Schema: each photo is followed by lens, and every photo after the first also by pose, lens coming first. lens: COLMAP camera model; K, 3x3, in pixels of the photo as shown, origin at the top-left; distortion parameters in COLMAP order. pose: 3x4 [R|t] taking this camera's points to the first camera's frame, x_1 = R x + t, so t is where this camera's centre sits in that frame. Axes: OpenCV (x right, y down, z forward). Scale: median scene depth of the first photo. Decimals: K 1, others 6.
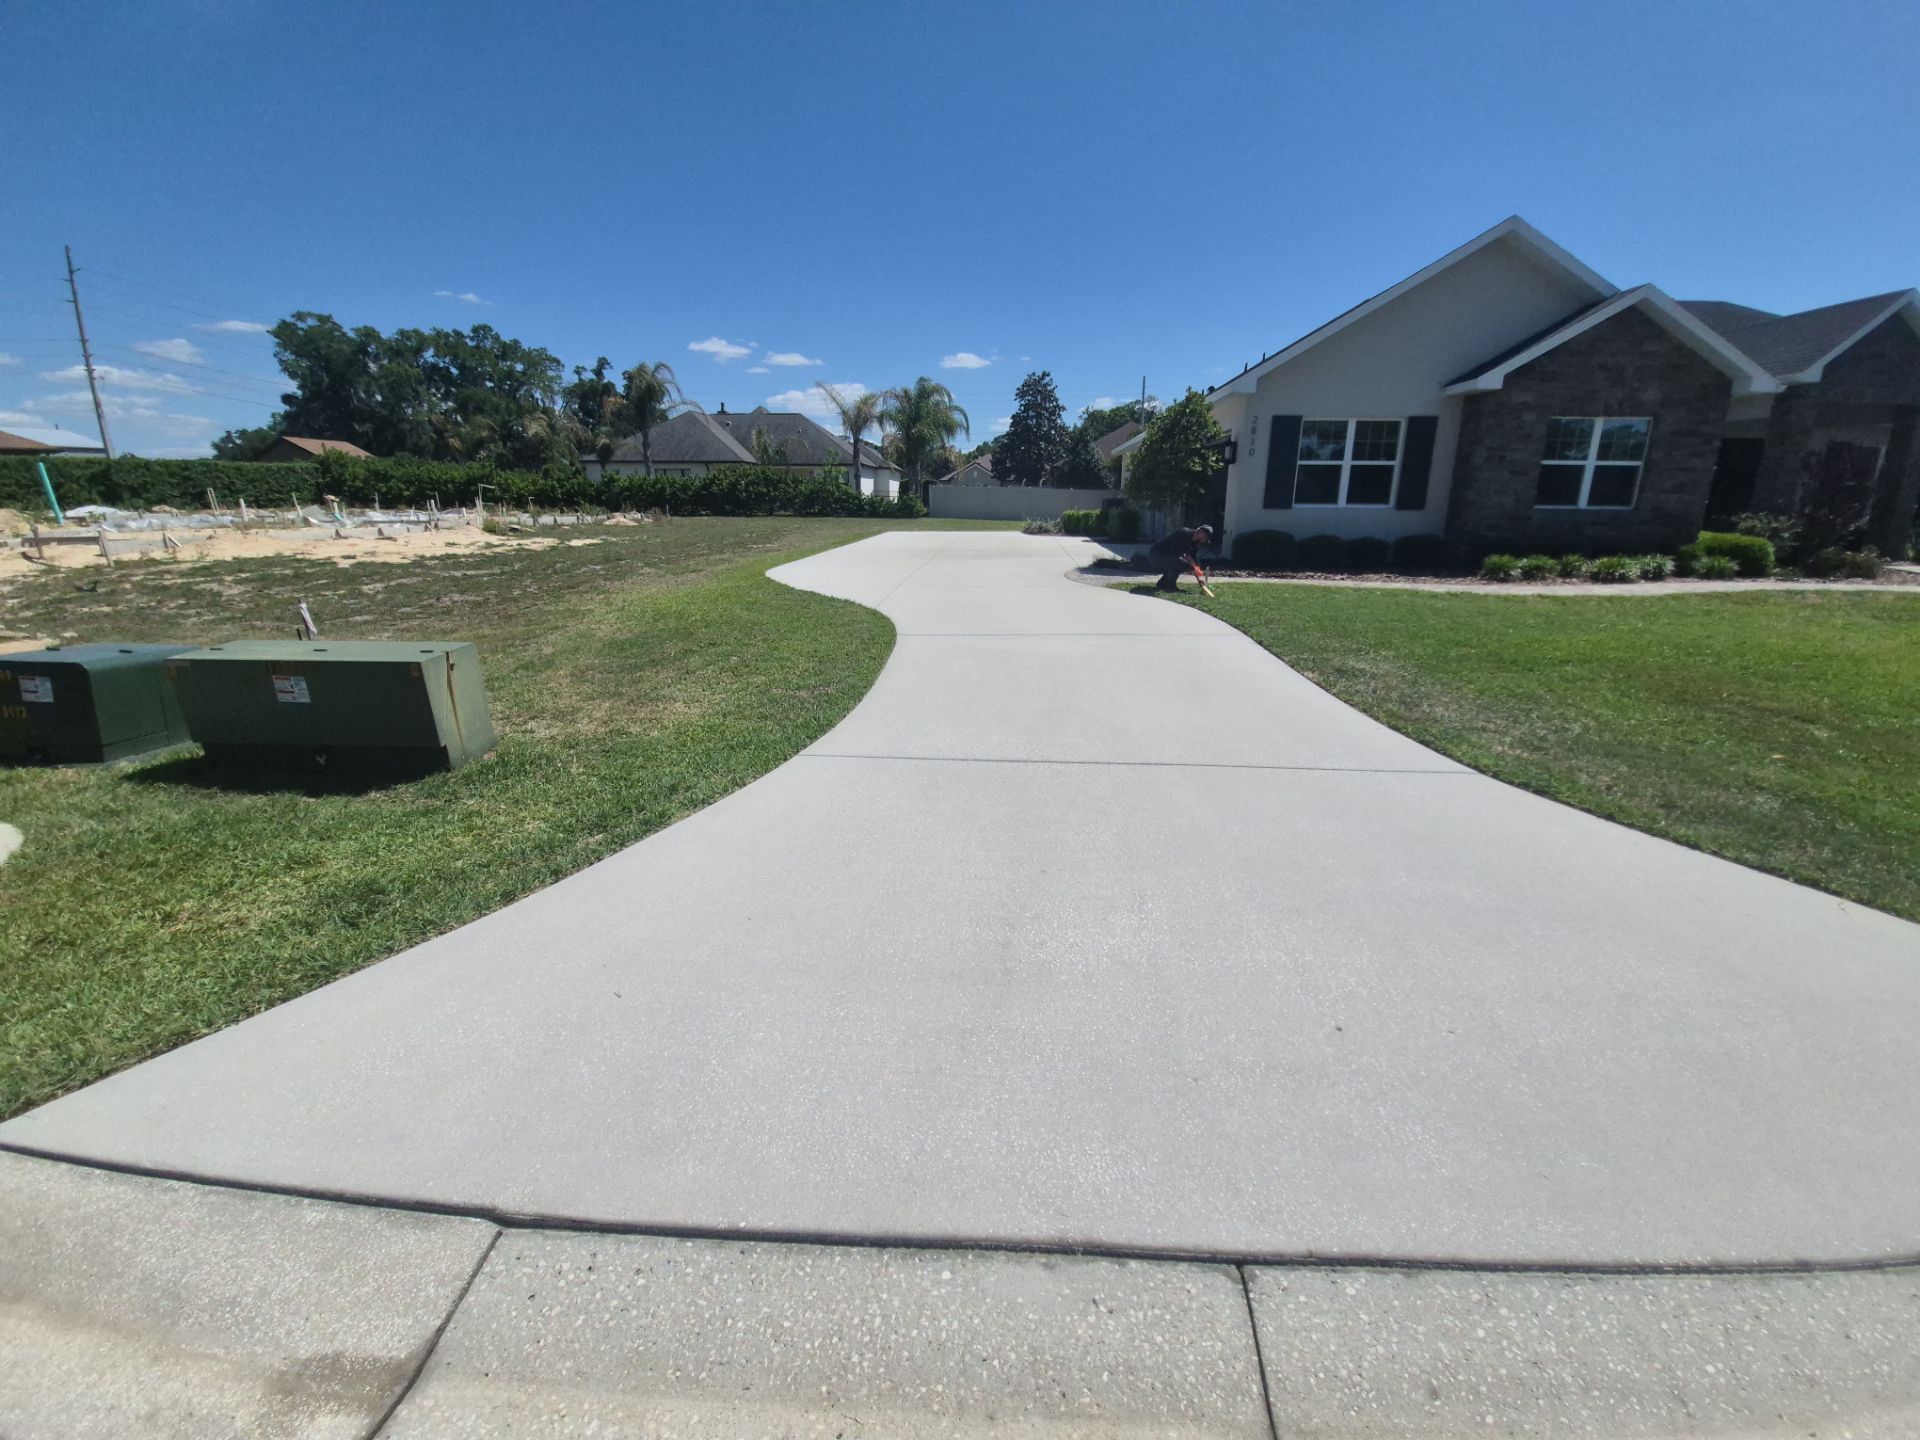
lens RADIAL K [[794.7, 0, 960.0], [0, 794.7, 720.0], [0, 0, 1]] dist [-0.000212, 0.000716]
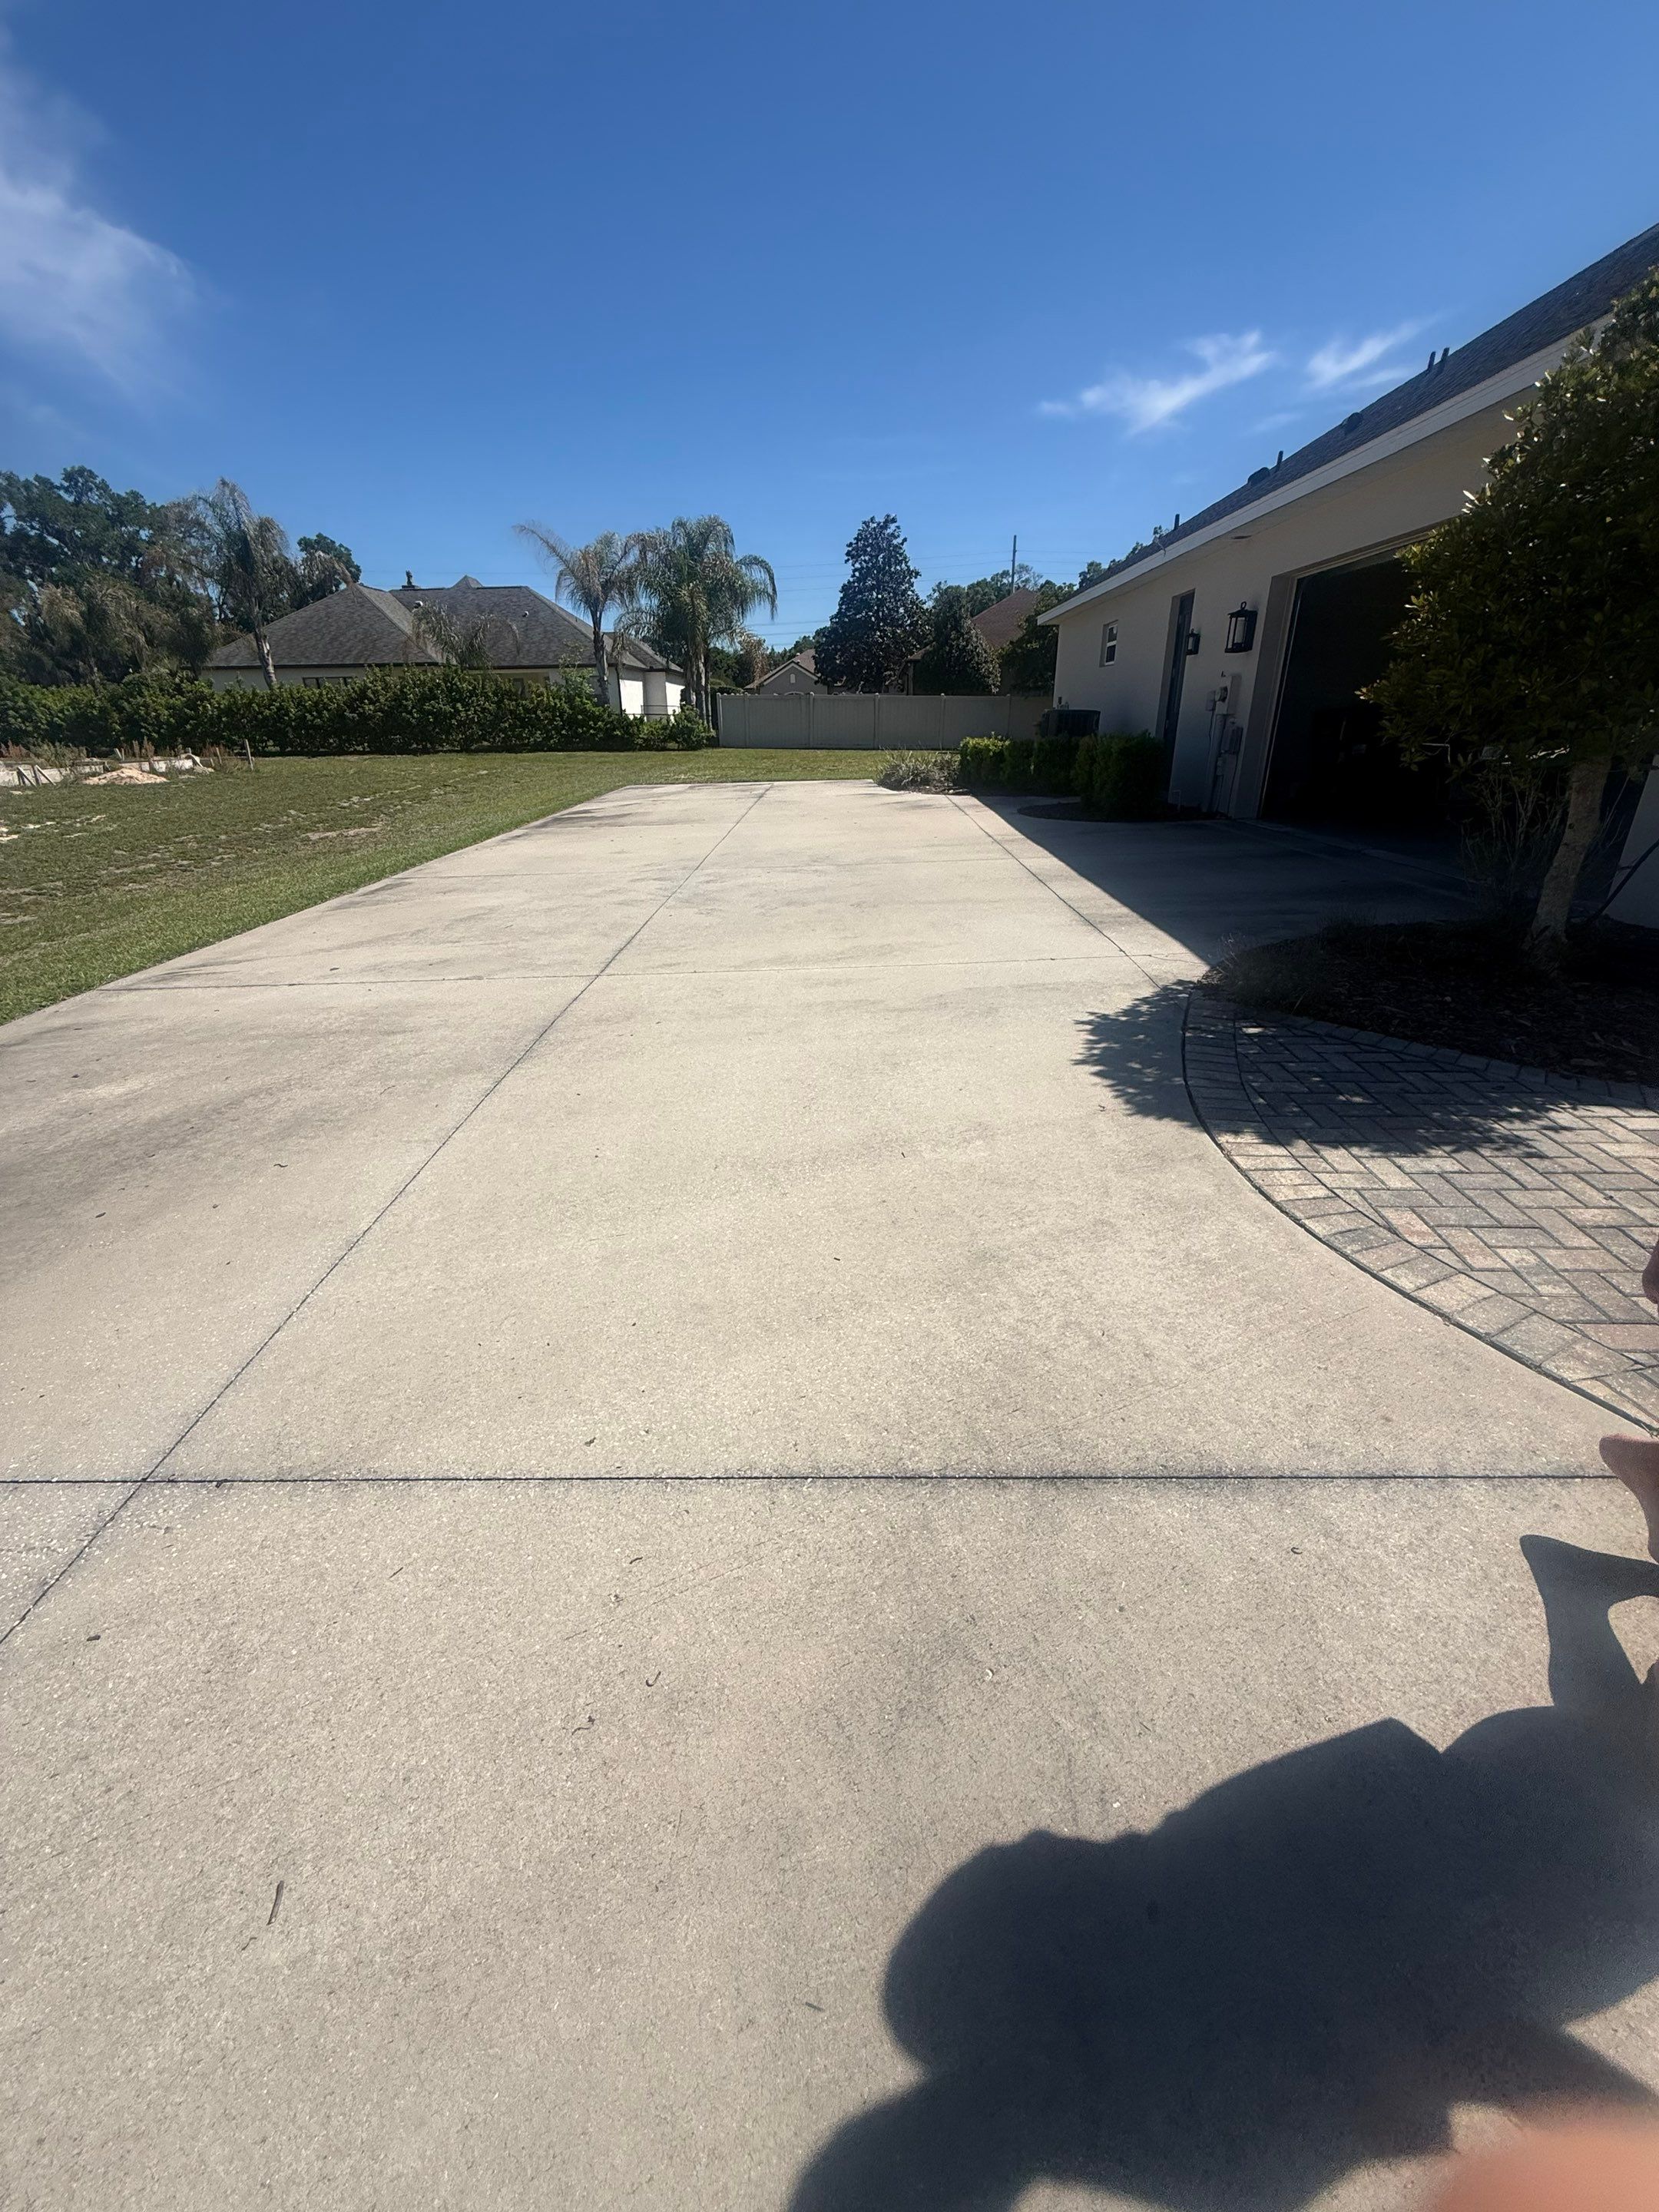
lens RADIAL K [[915.5, 0, 829.5], [0, 915.5, 1106.0], [0, 0, 1]] dist [-0.000212, 0.000716]
pose [[0.998434, -0.039323, 0.039781, 0.006206], [0.033643, 0.990336, 0.134549, -0.048007], [-0.044687, -0.133000, 0.990108, 0.167327]]
